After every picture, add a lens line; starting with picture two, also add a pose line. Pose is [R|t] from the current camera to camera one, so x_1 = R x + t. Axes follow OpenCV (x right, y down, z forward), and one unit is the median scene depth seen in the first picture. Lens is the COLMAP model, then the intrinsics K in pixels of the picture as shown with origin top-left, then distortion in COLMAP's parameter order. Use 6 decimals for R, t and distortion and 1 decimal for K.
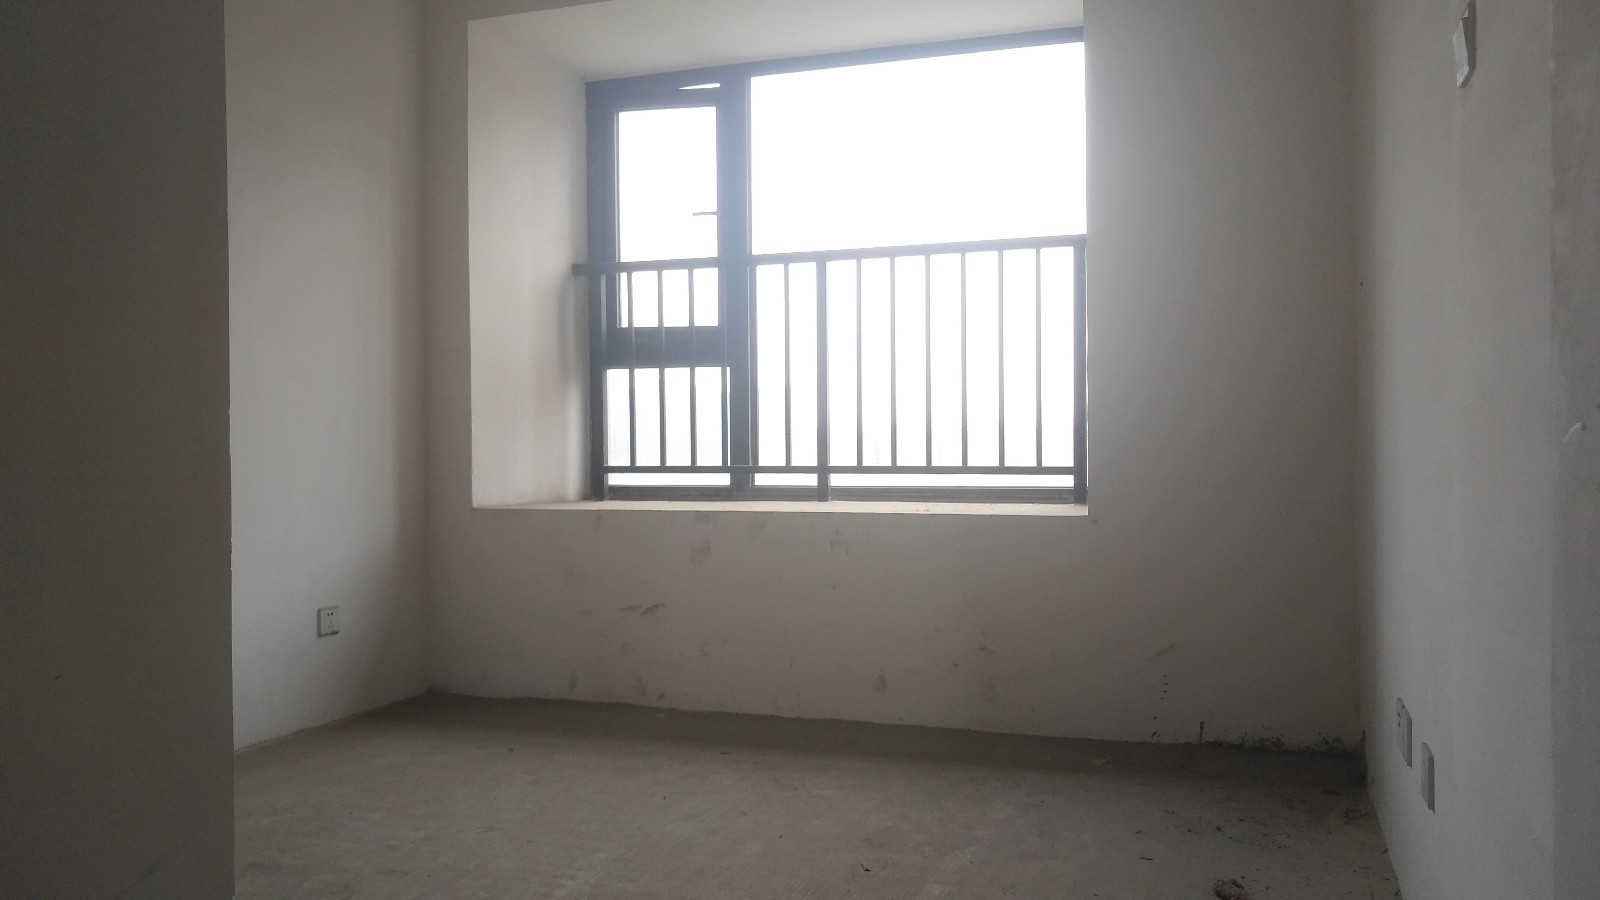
lens RADIAL K [[1225.6, 0, 830.7], [0, 1225.6, 452.4], [0, 0, 1]] dist [0.000280, -0.005099]
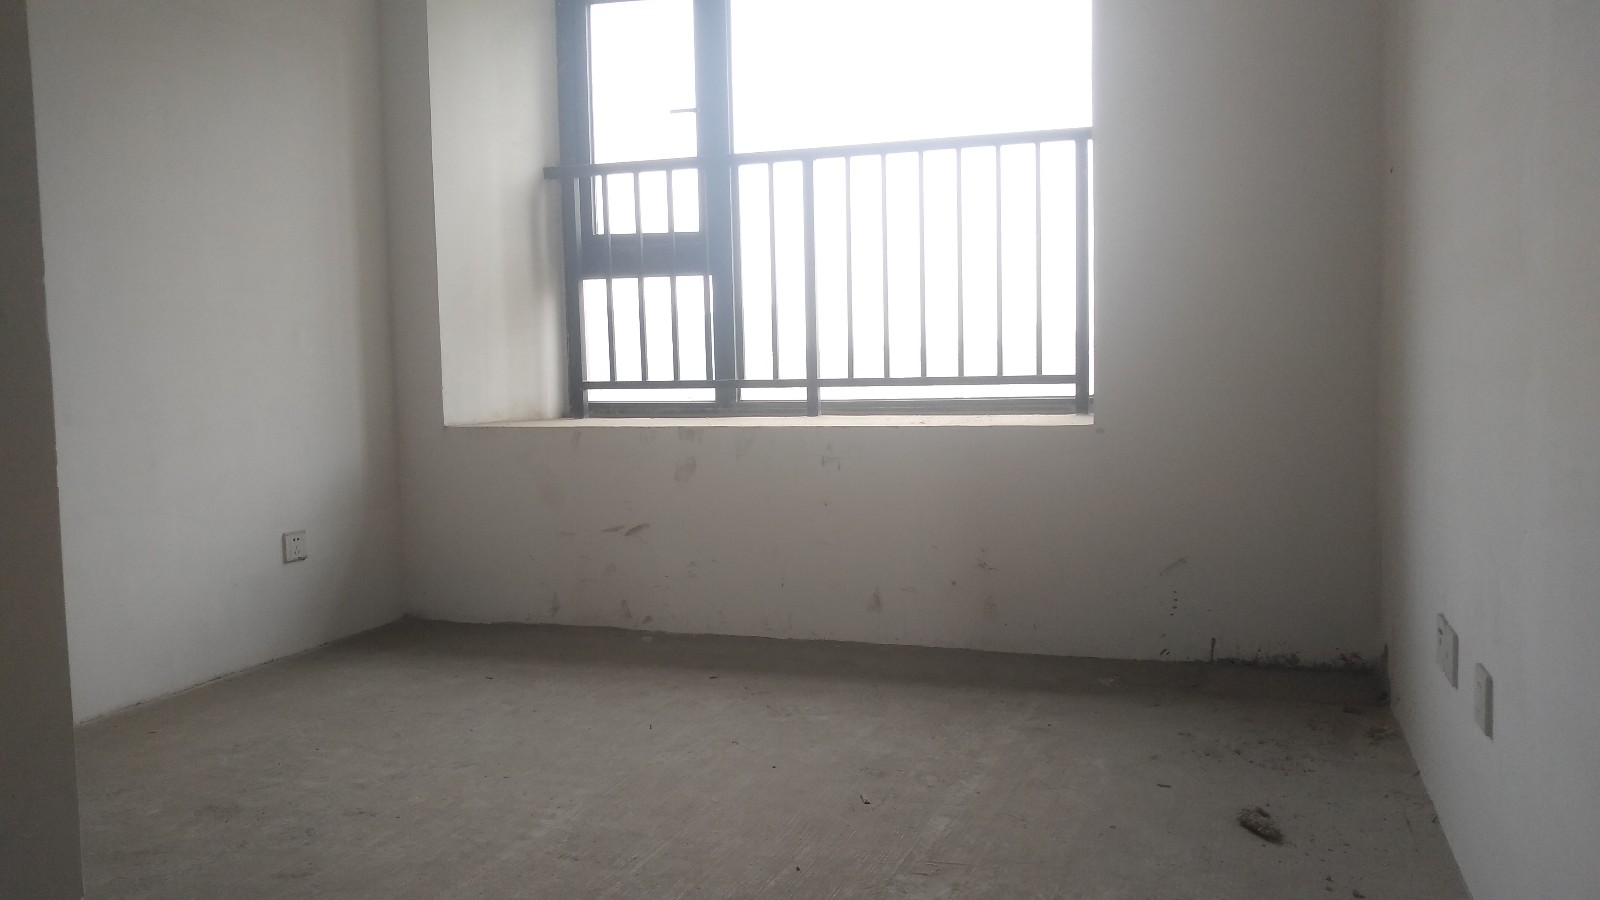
lens RADIAL K [[1225.6, 0, 830.7], [0, 1225.6, 452.4], [0, 0, 1]] dist [0.000280, -0.005099]
pose [[0.999864, -0.013565, 0.009345, -0.001966], [0.012918, 0.997725, 0.066164, 0.006841], [-0.010221, -0.066034, 0.997765, 0.051248]]
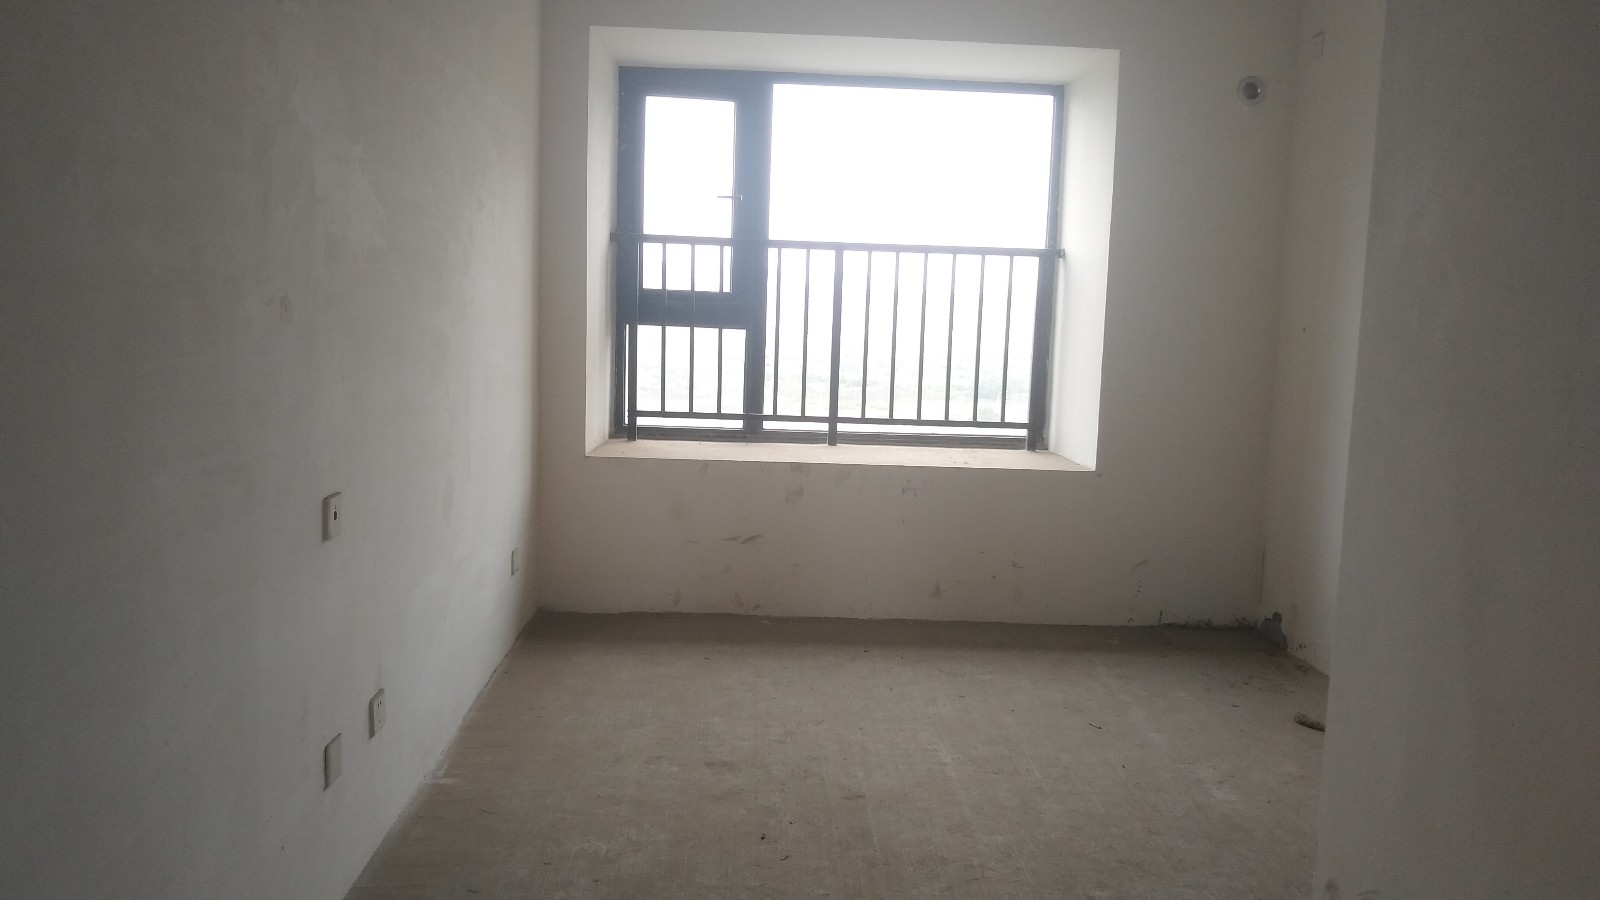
lens RADIAL K [[1172.3, 0, 798.9], [0, 1172.3, 470.1], [0, 0, 1]] dist [-0.001583, -0.002134]
pose [[0.934660, -0.006666, 0.355481, -0.525534], [-0.039165, 0.991809, 0.121575, -0.089360], [-0.353379, -0.127554, 0.926743, -0.116278]]
